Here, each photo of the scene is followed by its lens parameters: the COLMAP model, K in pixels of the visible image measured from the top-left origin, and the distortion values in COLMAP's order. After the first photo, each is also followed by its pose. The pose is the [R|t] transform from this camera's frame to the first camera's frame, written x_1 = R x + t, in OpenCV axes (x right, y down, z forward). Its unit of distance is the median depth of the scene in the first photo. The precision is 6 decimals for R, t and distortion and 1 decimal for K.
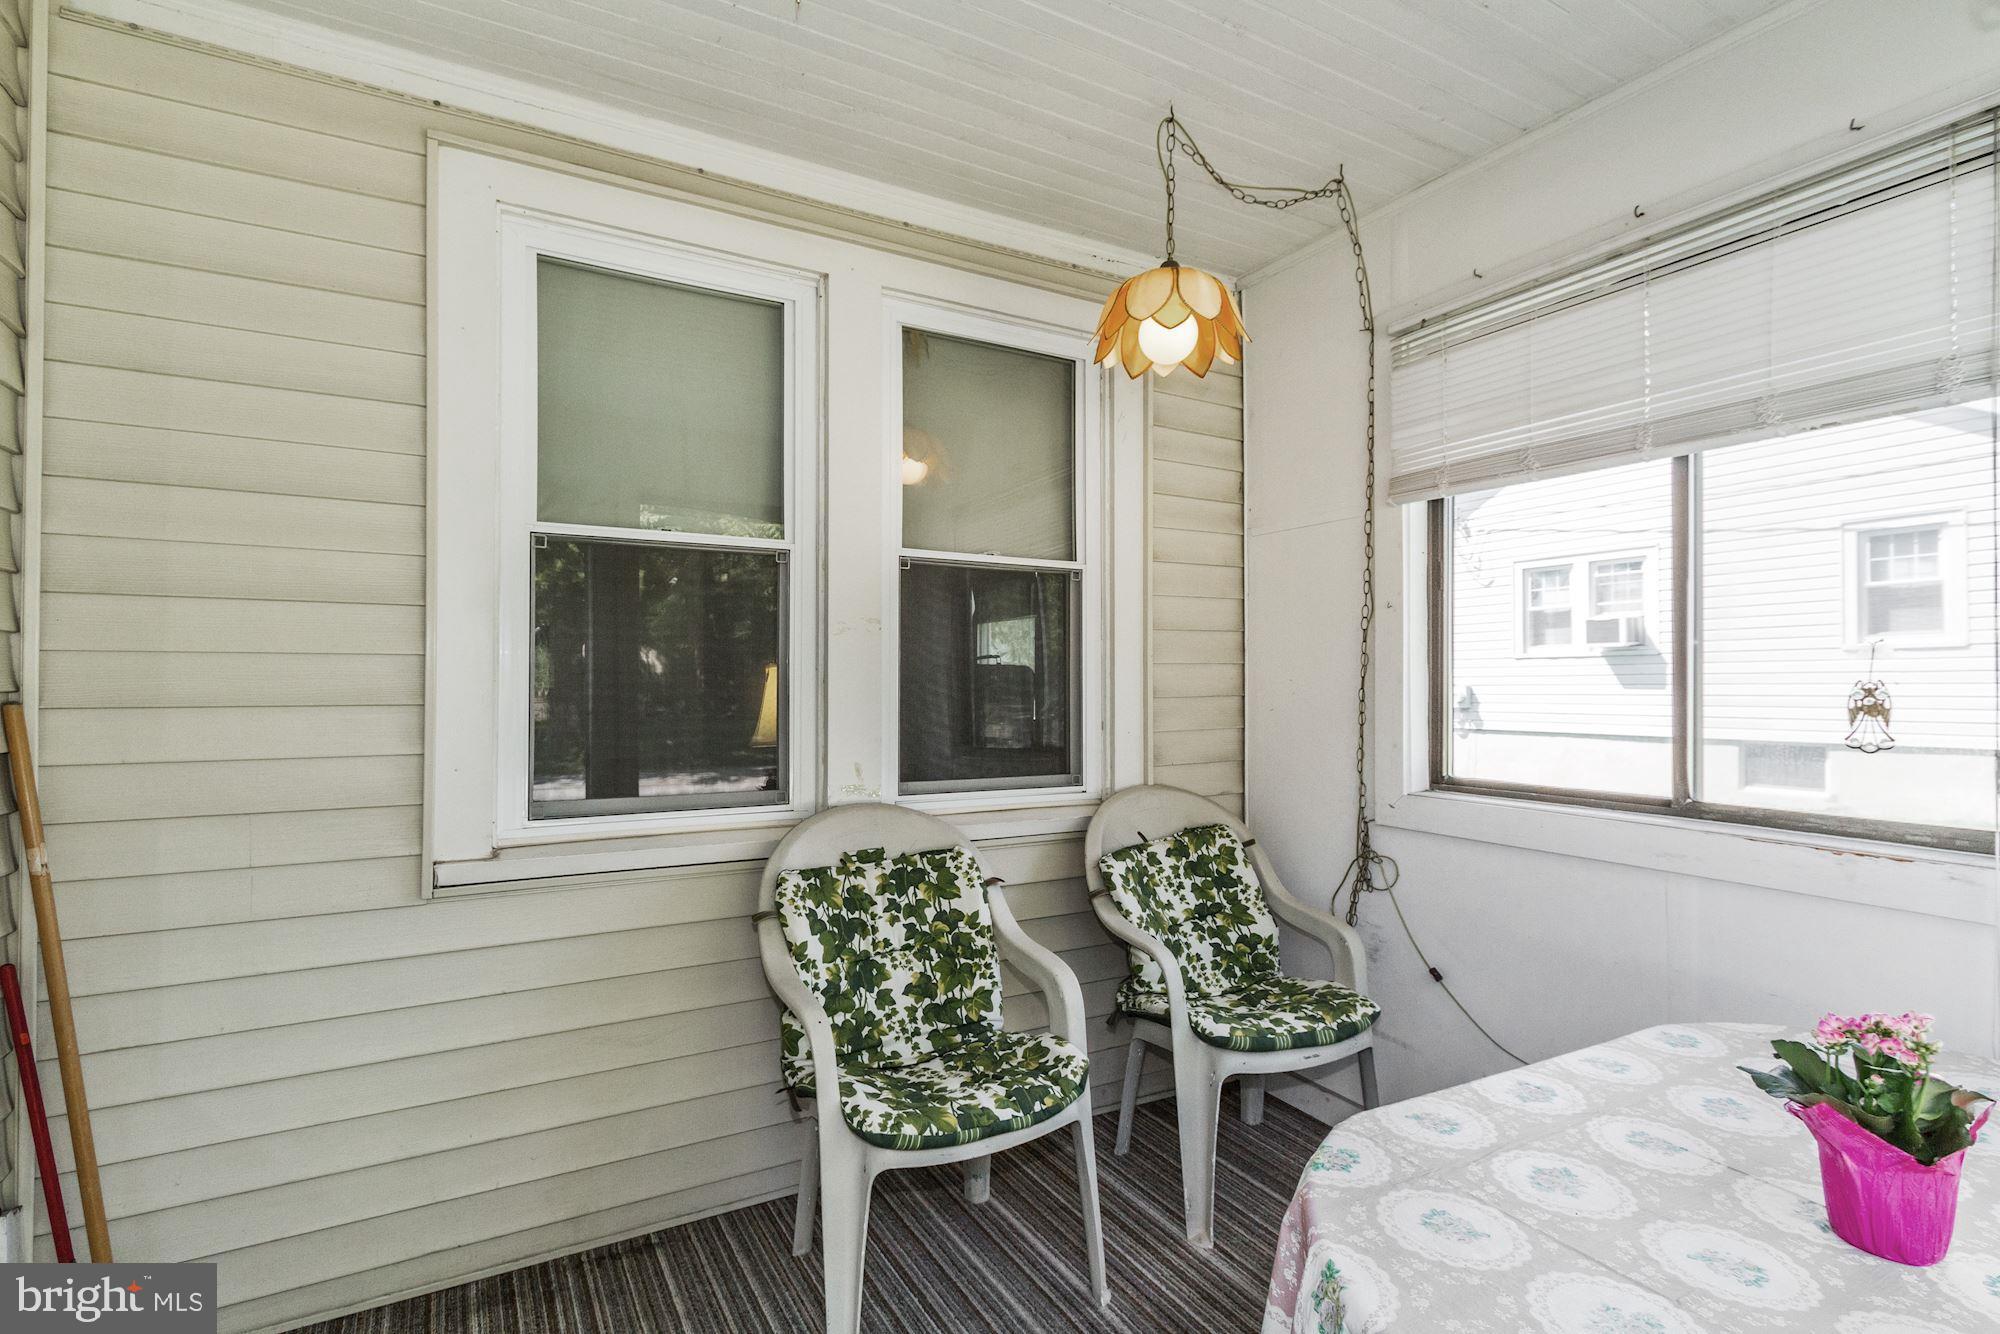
lens RADIAL K [[938.1, 0, 986.1], [0, 938.1, 676.1], [0, 0, 1]] dist [-0.003663, -0.000067]
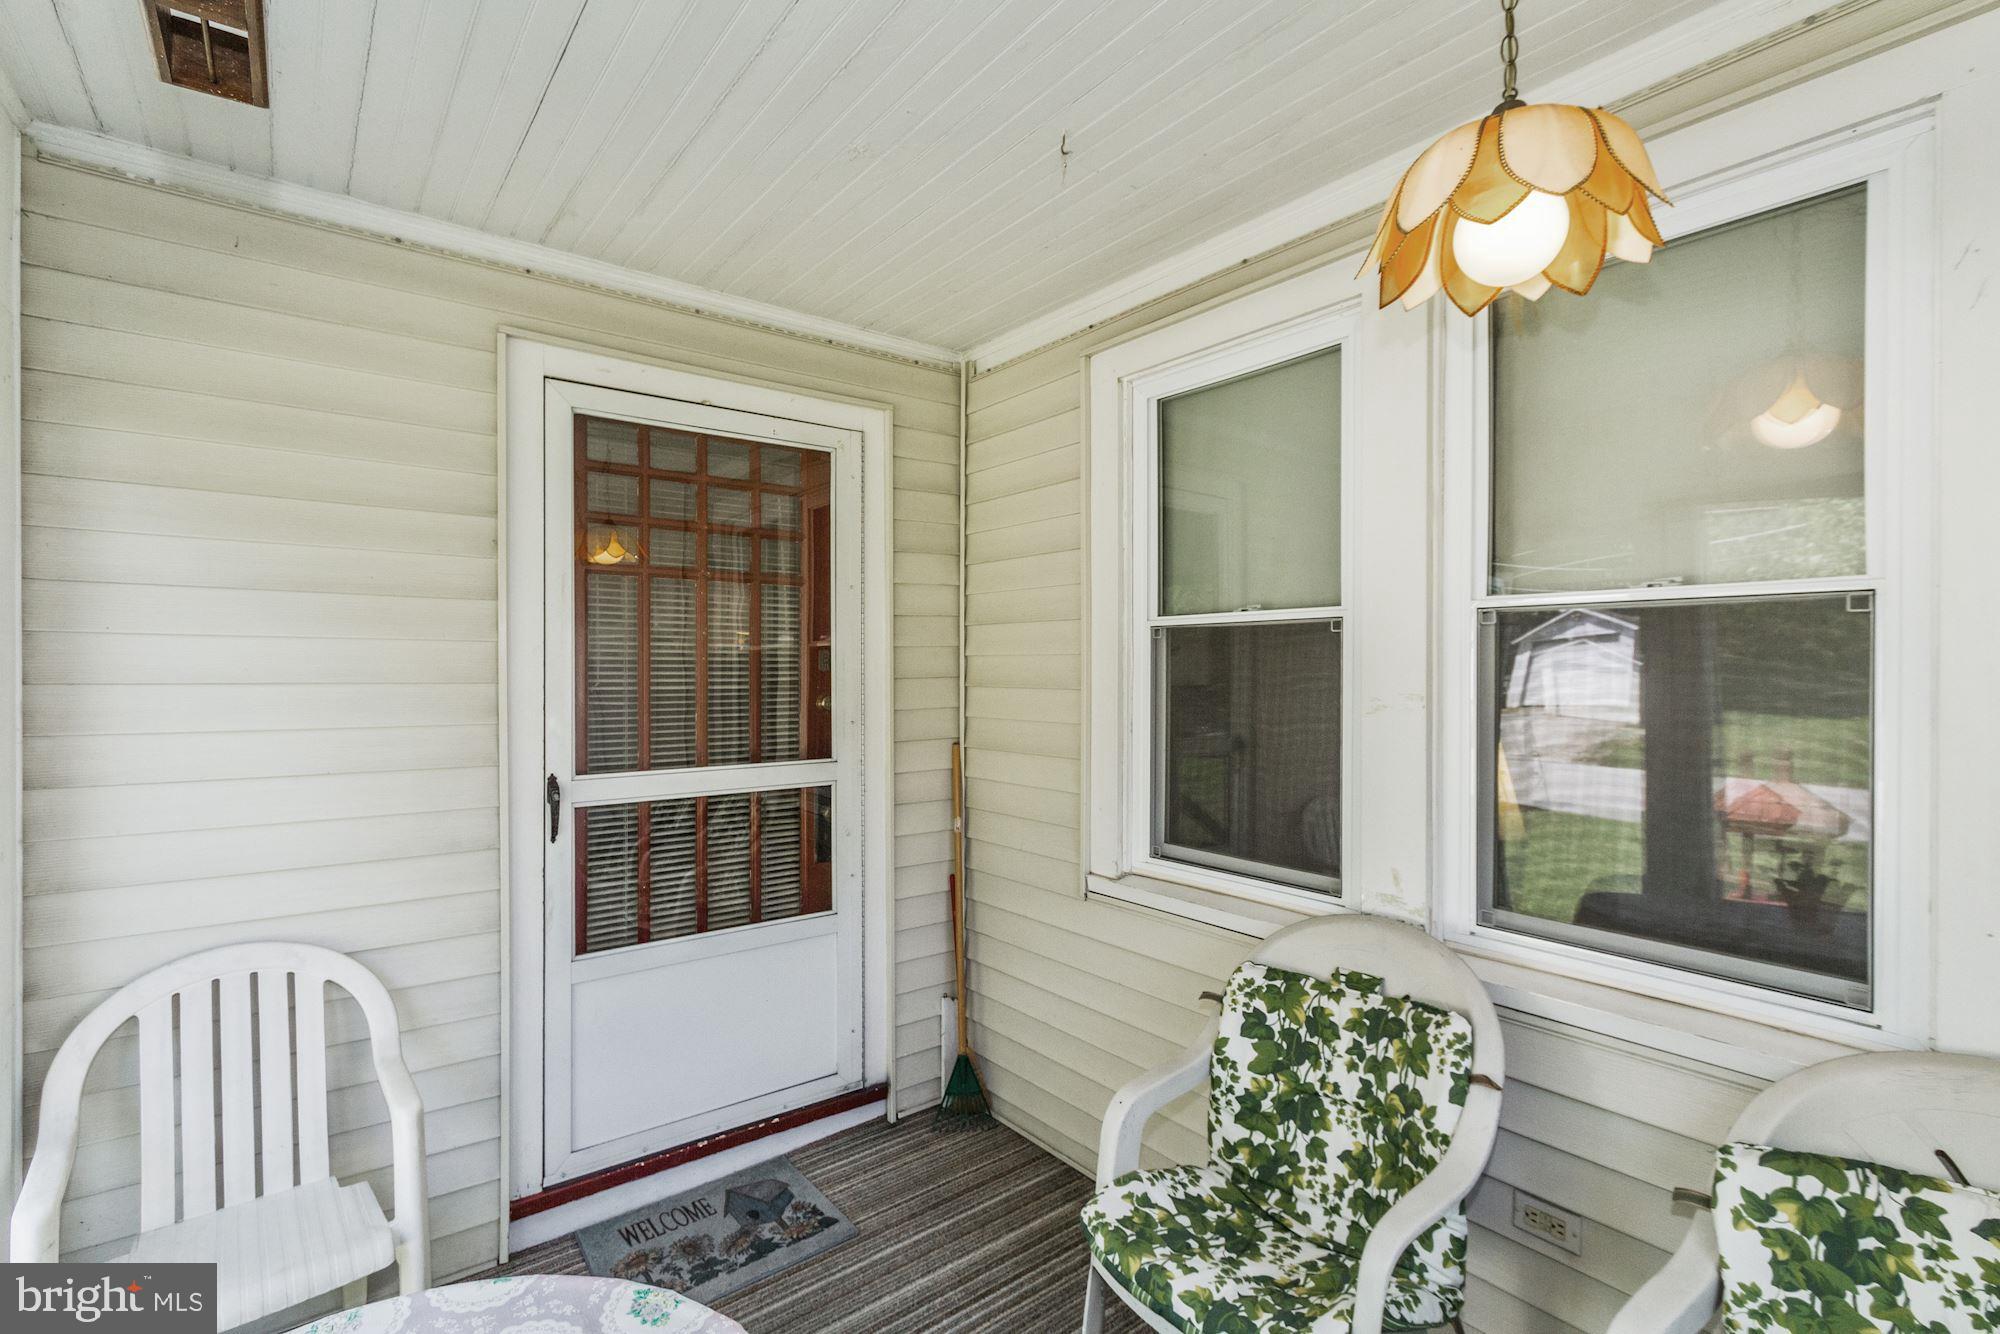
lens RADIAL K [[938.1, 0, 986.1], [0, 938.1, 676.1], [0, 0, 1]] dist [-0.003663, -0.000067]
pose [[0.135957, 0.002406, -0.990712, 0.678454], [0.002732, 0.999992, 0.002803, -0.086708], [0.990711, -0.003088, 0.135950, 0.577404]]
